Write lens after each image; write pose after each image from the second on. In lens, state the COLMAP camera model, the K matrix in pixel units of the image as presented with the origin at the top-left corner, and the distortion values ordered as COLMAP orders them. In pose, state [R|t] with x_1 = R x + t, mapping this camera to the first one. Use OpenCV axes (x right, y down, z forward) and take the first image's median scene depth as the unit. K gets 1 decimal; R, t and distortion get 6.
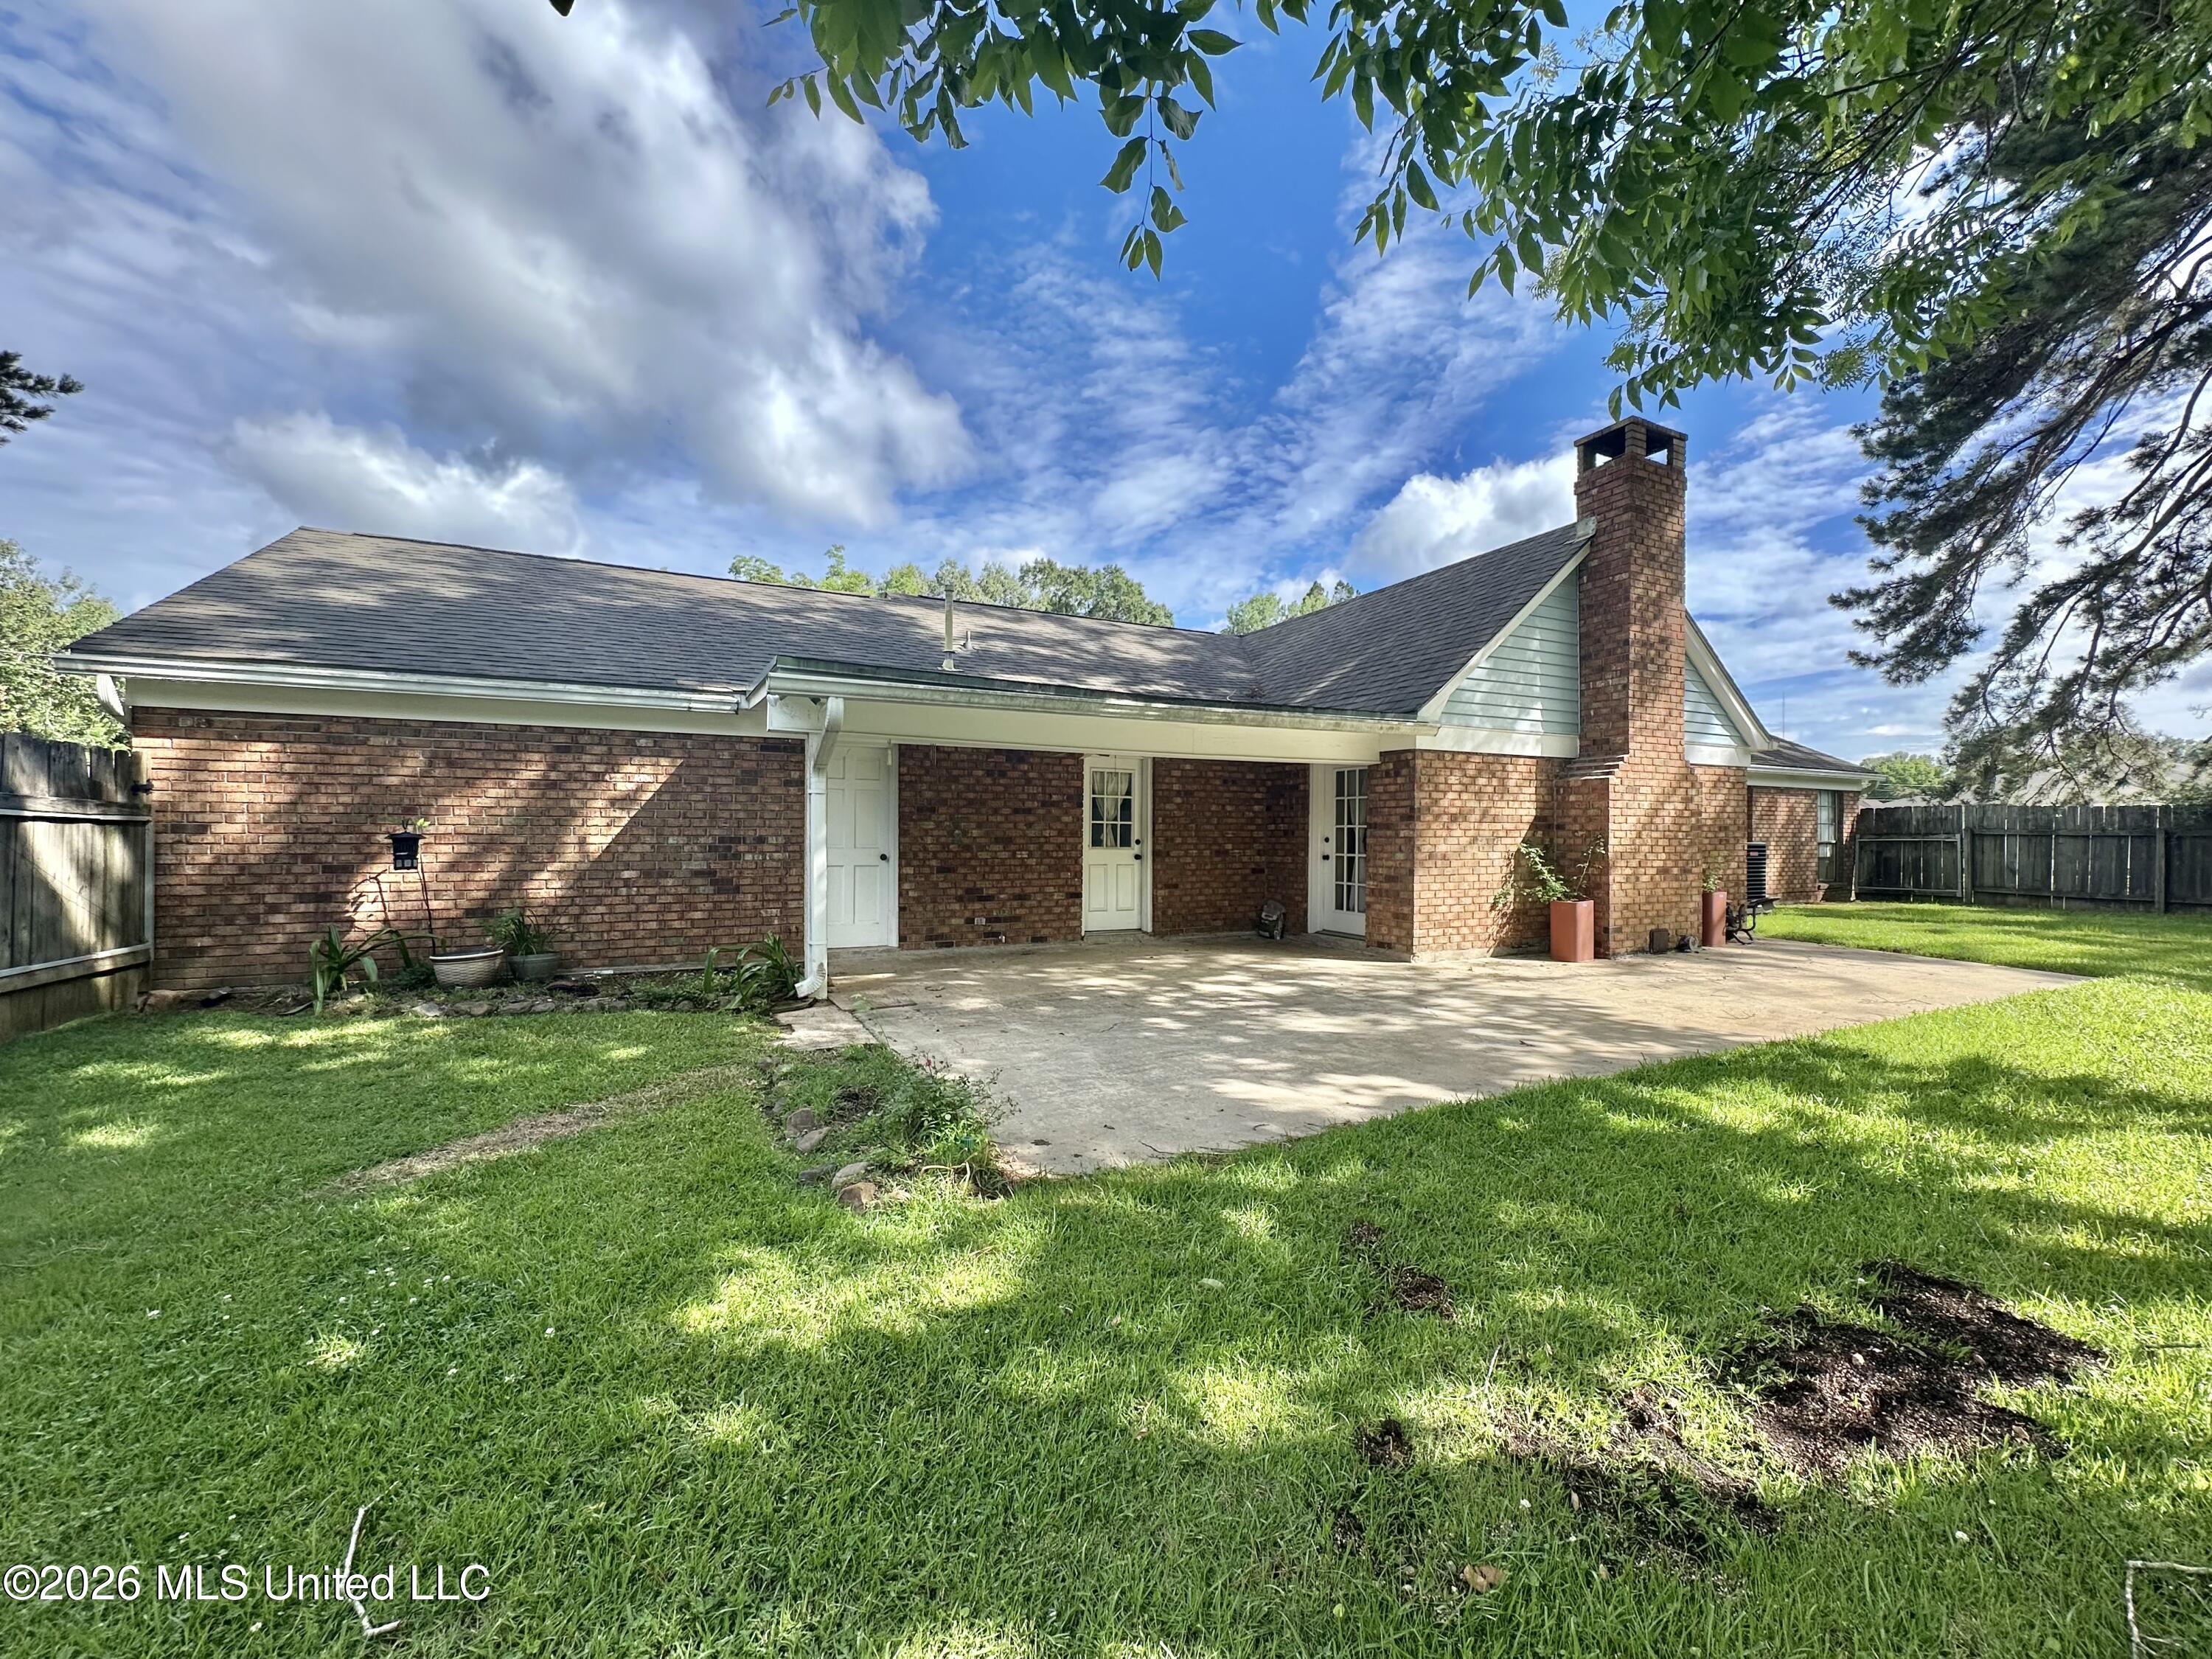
lens RADIAL K [[881.4, 0, 1105.8], [0, 881.4, 831.8], [0, 0, 1]] dist [-0.000564, 0.000214]
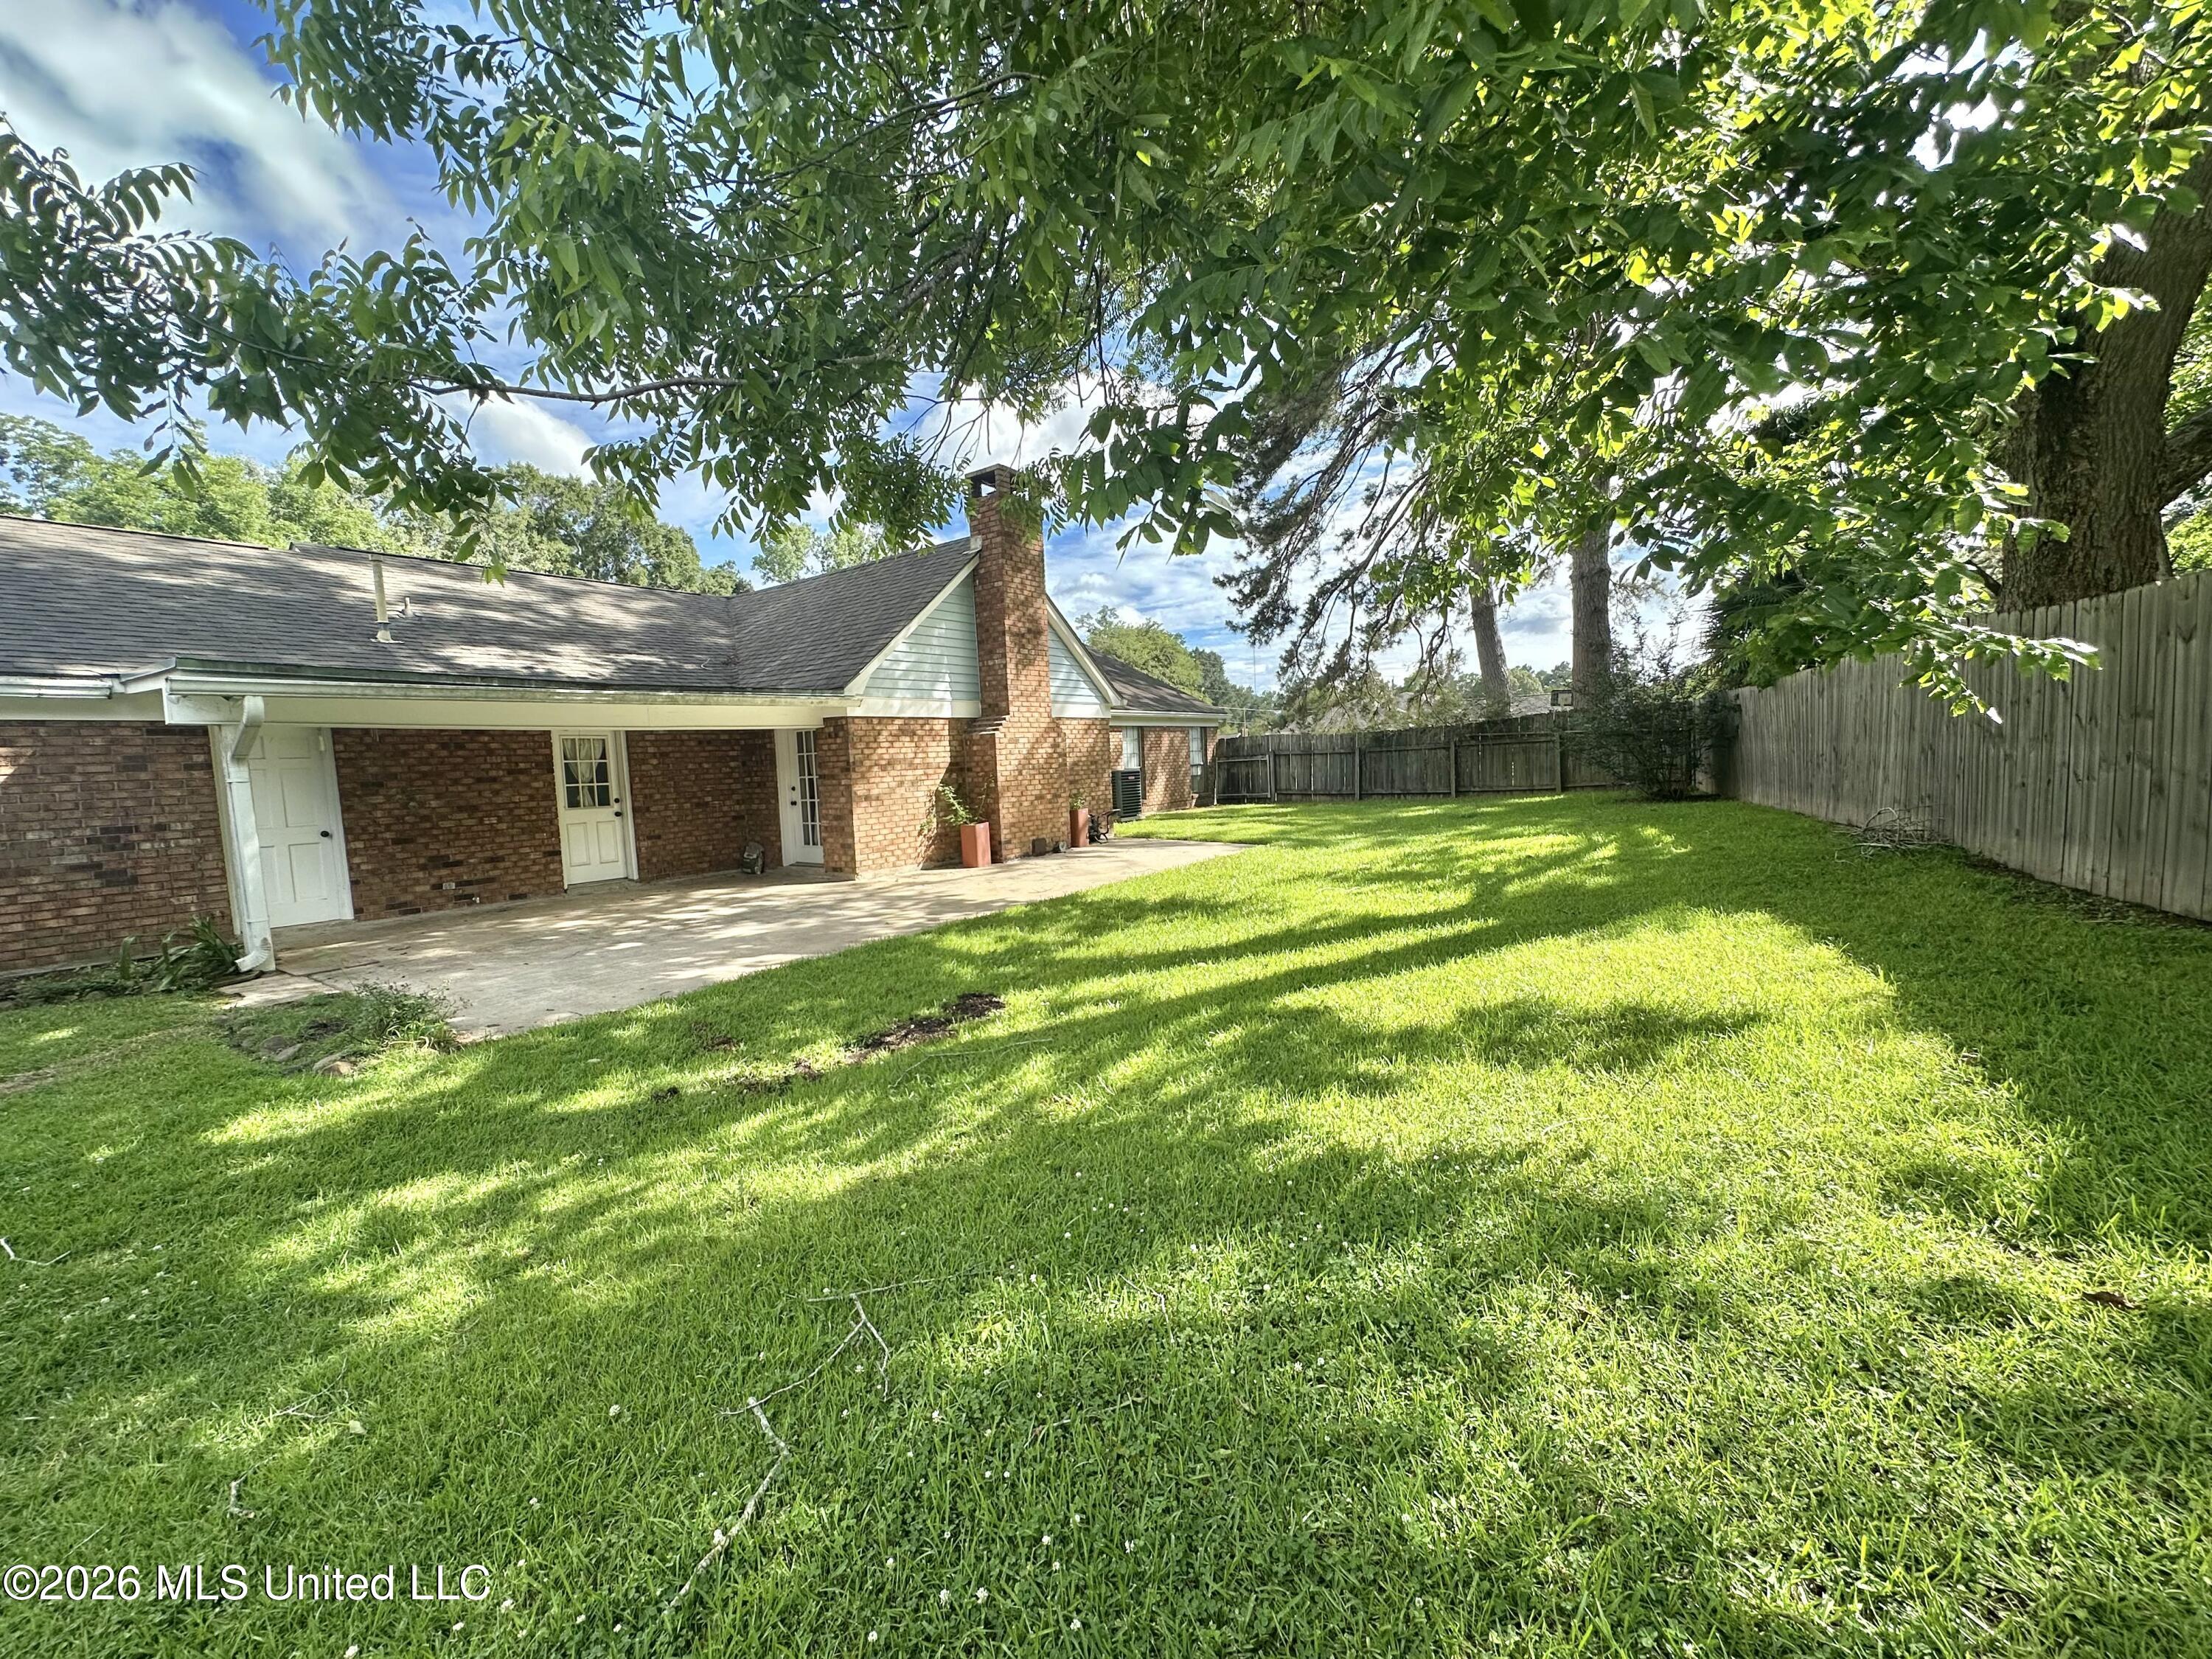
lens RADIAL K [[881.4, 0, 1105.8], [0, 881.4, 831.8], [0, 0, 1]] dist [-0.000564, 0.000214]
pose [[0.883658, -0.082327, 0.460837, 0.073334], [0.047461, 0.995098, 0.086764, -0.018592], [-0.465721, -0.054798, 0.883233, -0.308480]]
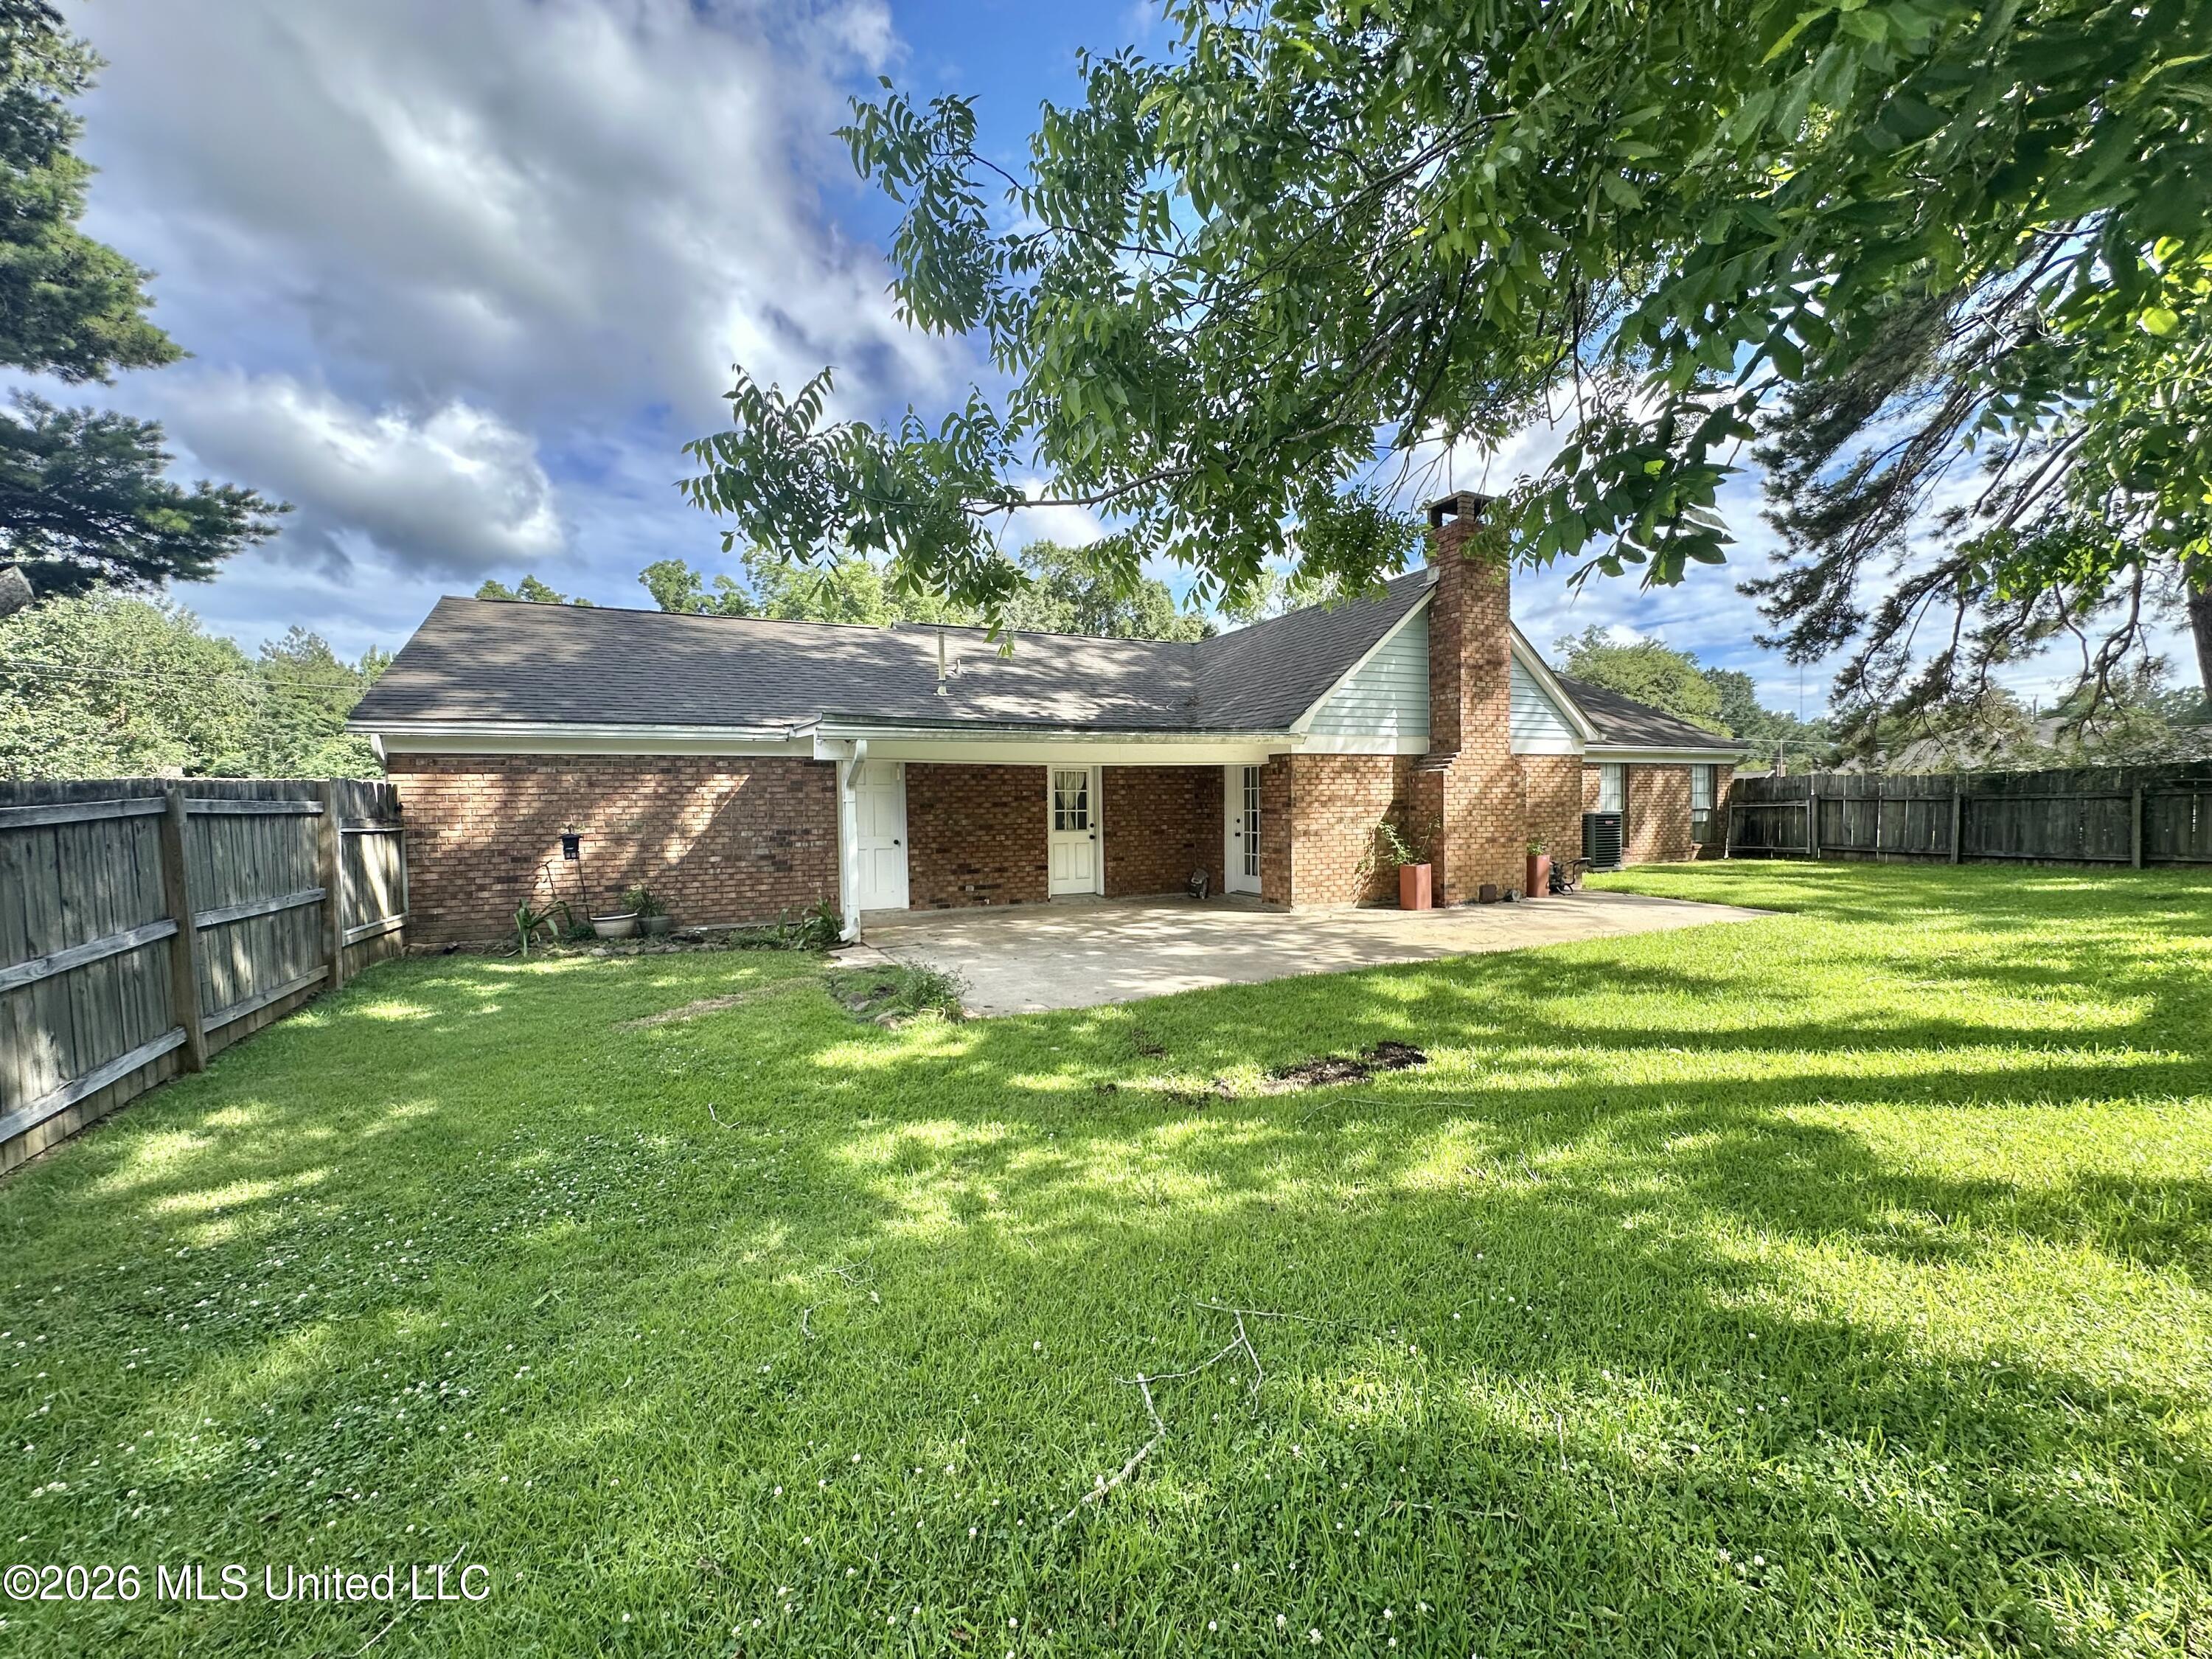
lens RADIAL K [[881.4, 0, 1105.8], [0, 881.4, 831.8], [0, 0, 1]] dist [-0.000564, 0.000214]
pose [[0.999713, -0.020225, -0.012857, 0.080728], [0.020638, 0.999249, 0.032807, -0.023453], [0.012184, -0.033063, 0.999379, -0.322338]]
